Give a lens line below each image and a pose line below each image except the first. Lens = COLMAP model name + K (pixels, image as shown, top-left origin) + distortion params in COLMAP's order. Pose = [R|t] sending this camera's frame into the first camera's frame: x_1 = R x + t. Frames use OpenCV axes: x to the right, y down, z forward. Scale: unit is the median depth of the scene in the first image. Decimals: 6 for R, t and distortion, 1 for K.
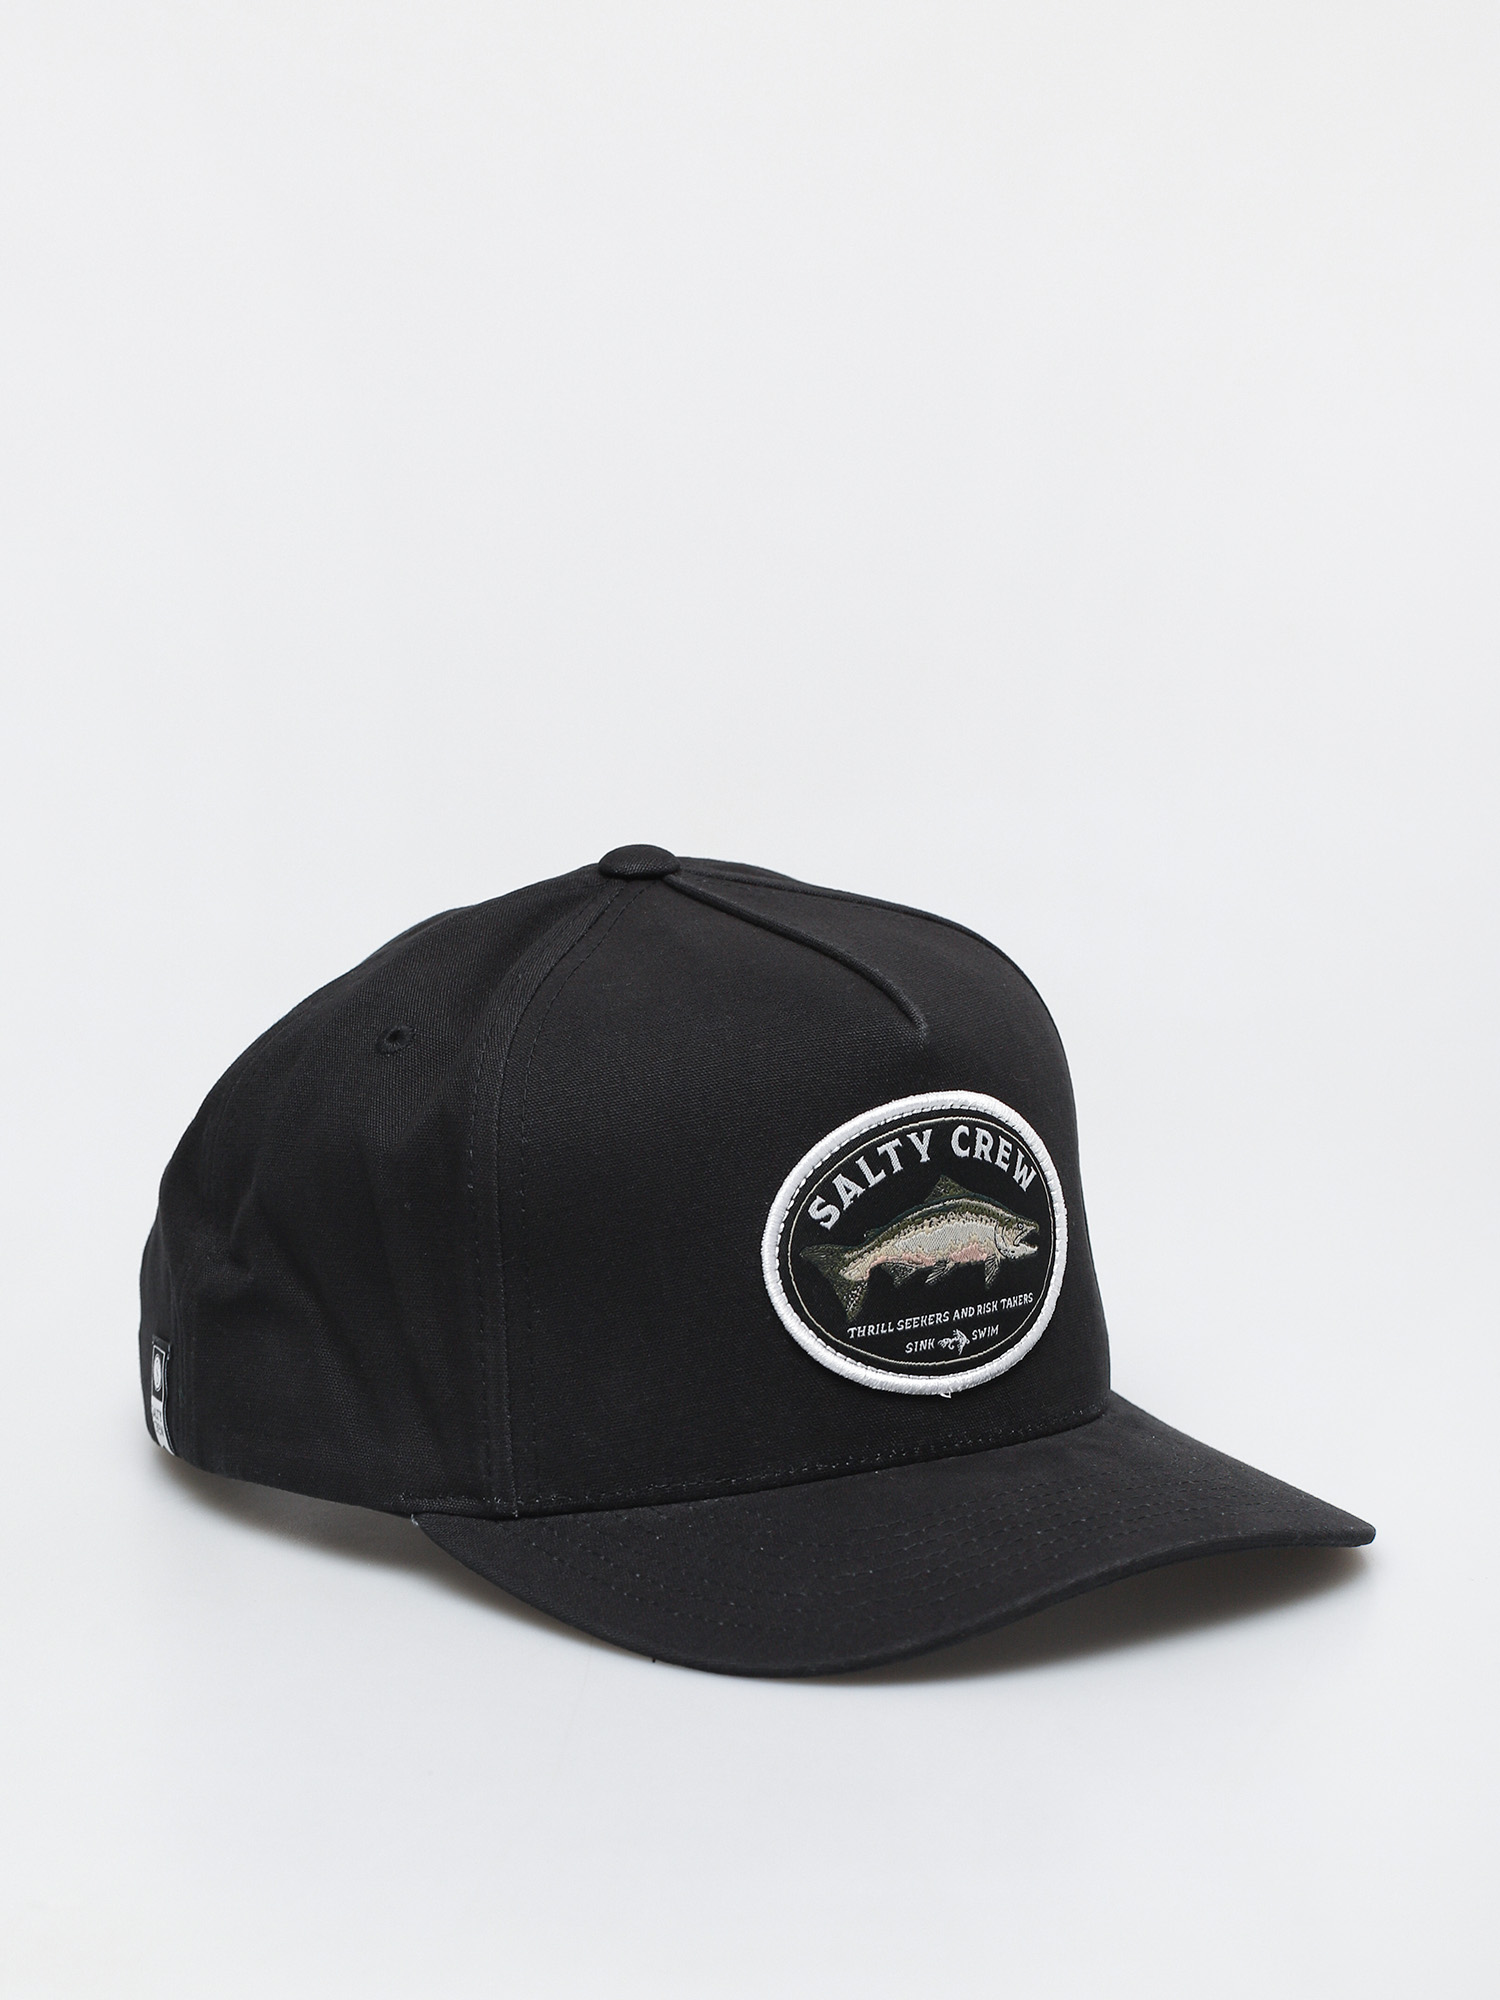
lens RADIAL K [[7754.5, 0, 750.5], [0, 7754.5, 1001.2], [0, 0, 1]] dist [0.050125, 0.000000]
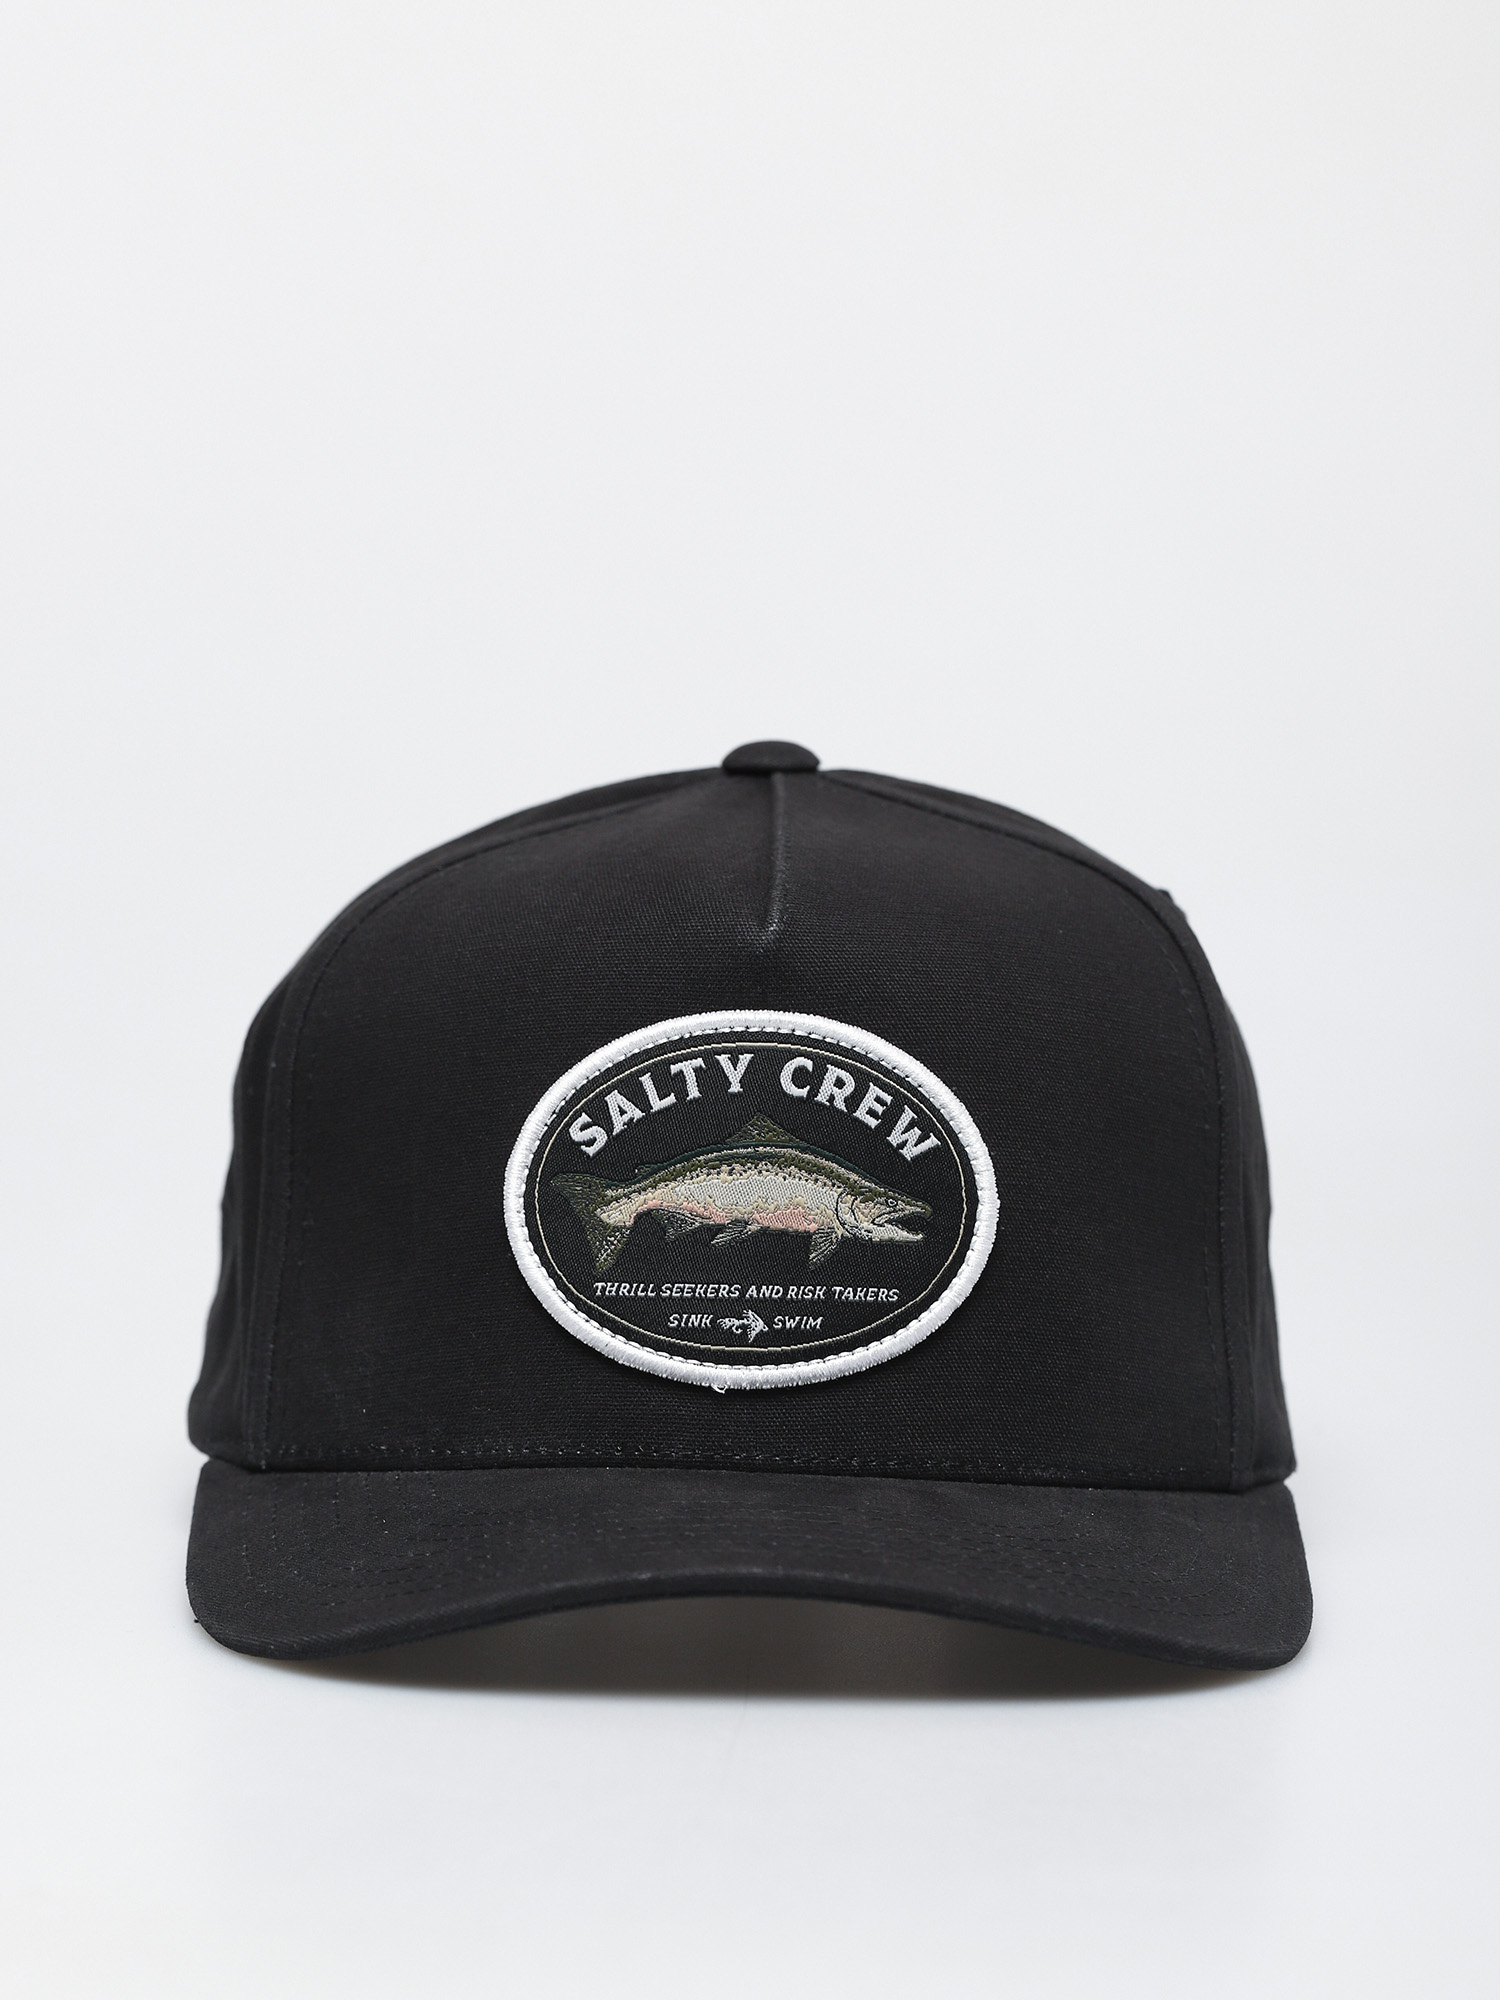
lens RADIAL K [[7754.5, 0, 754.3], [0, 7754.5, 1000.2], [0, 0, 1]] dist [0.050125, 0.000000]
pose [[0.770547, 0.080395, -0.632292, 0.523881], [-0.149510, 0.987134, -0.056689, 0.055976], [0.619599, 0.138216, 0.772653, 0.387945]]
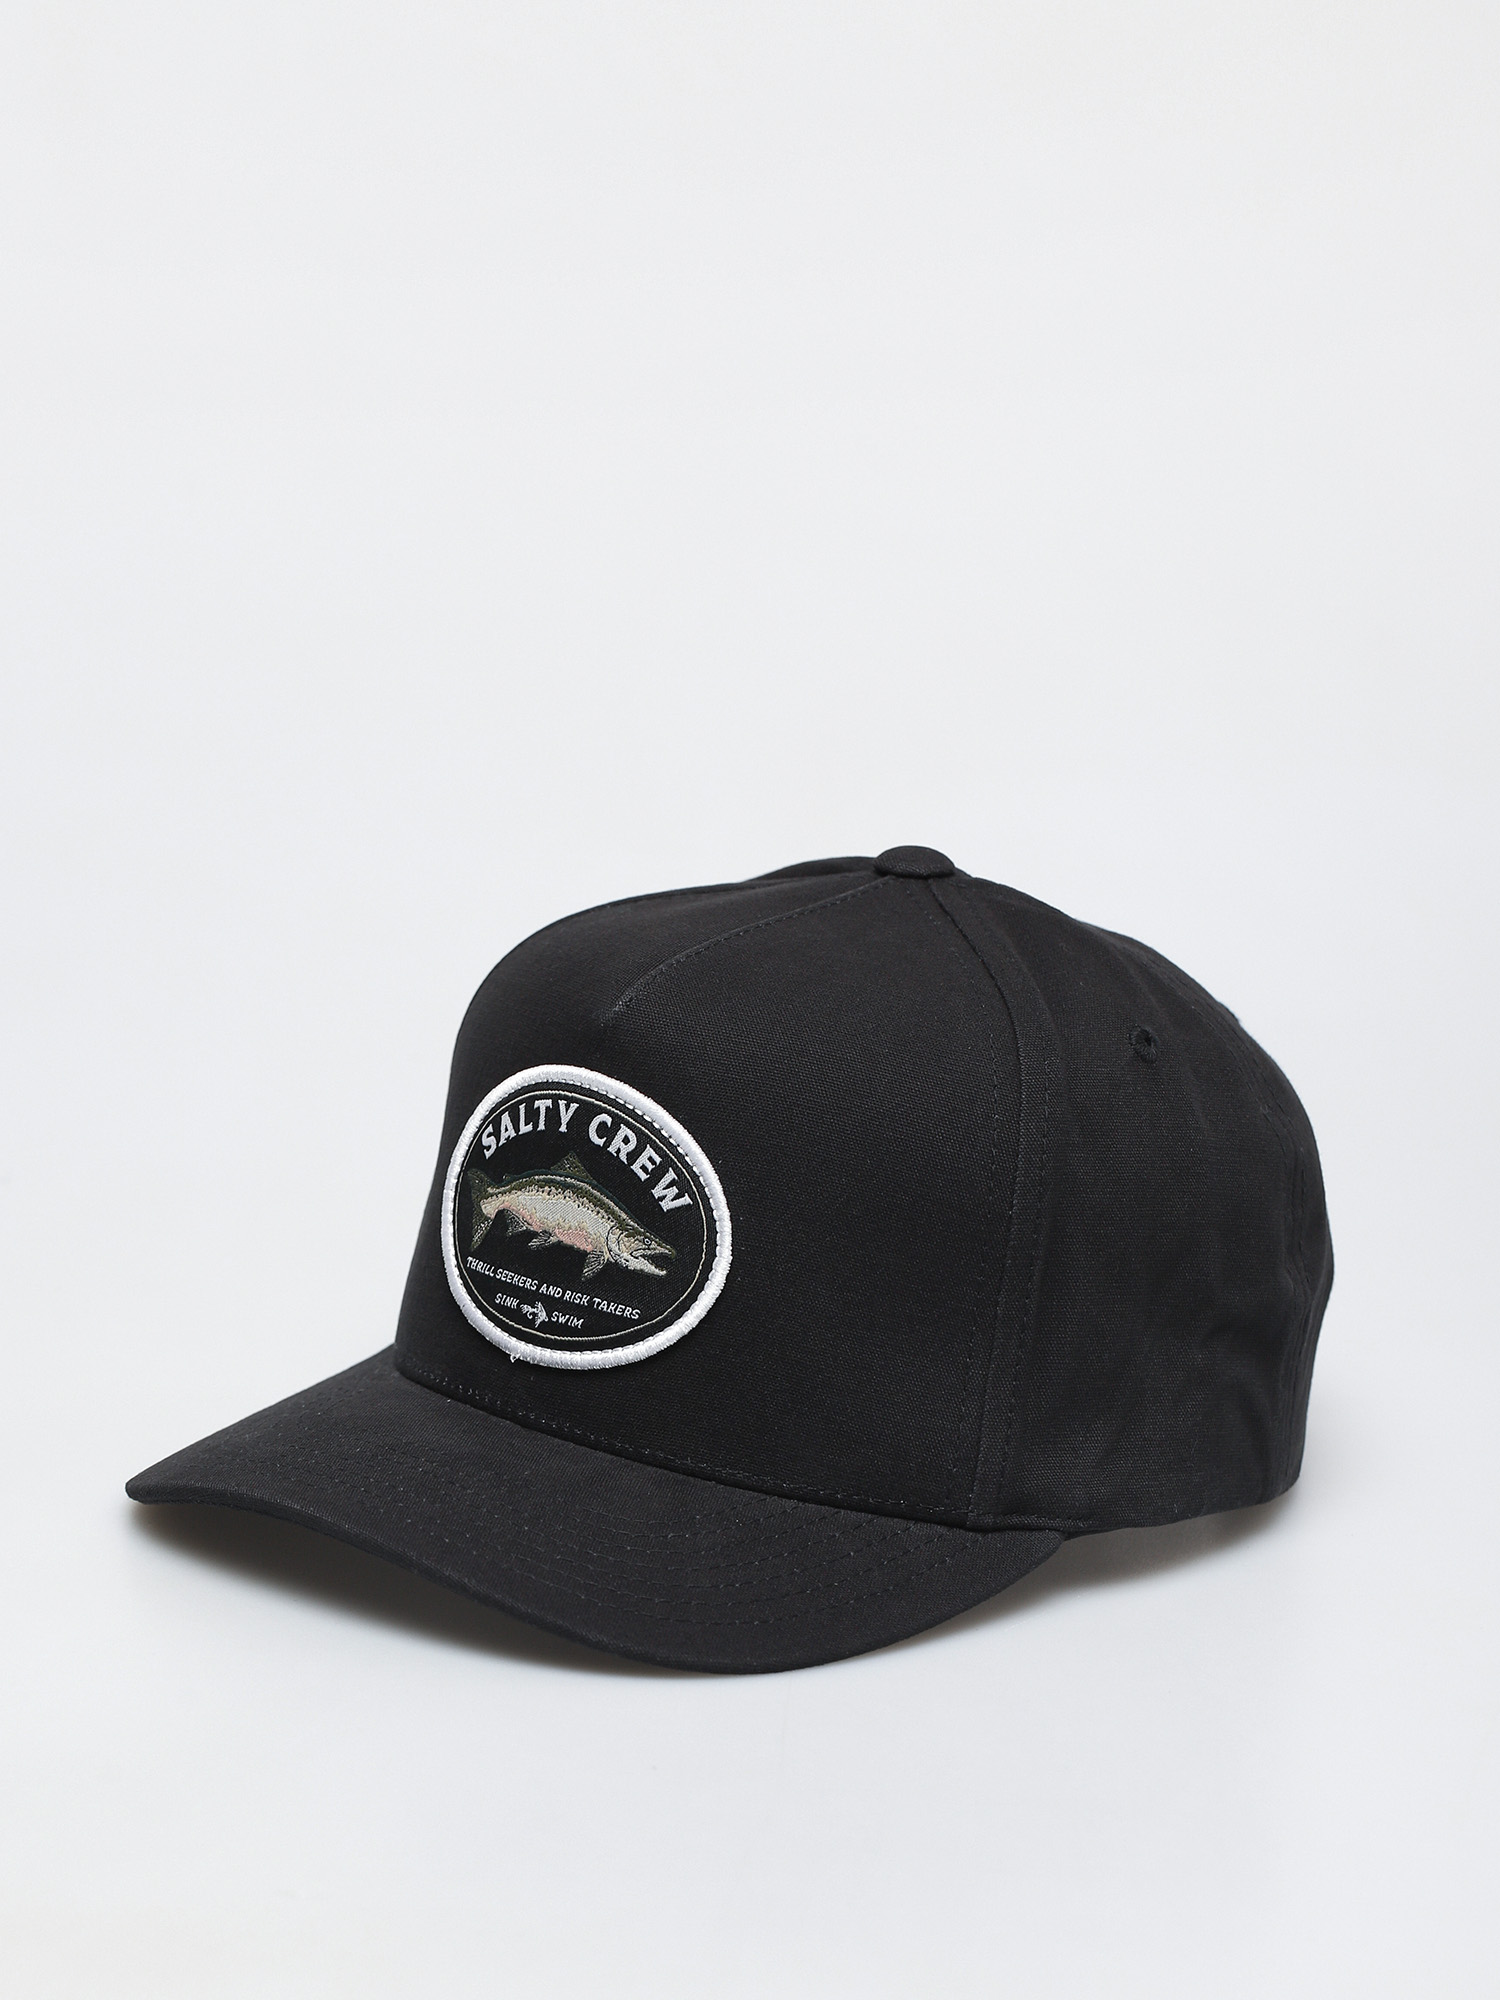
lens RADIAL K [[7754.5, 0, 749.5], [0, 7754.5, 1000.0], [0, 0, 1]] dist [0.050125, 0.000000]
pose [[0.153113, 0.228734, -0.961373, 0.986789], [-0.272864, 0.944808, 0.181336, -0.183940], [0.949790, 0.234559, 0.207075, 0.811008]]
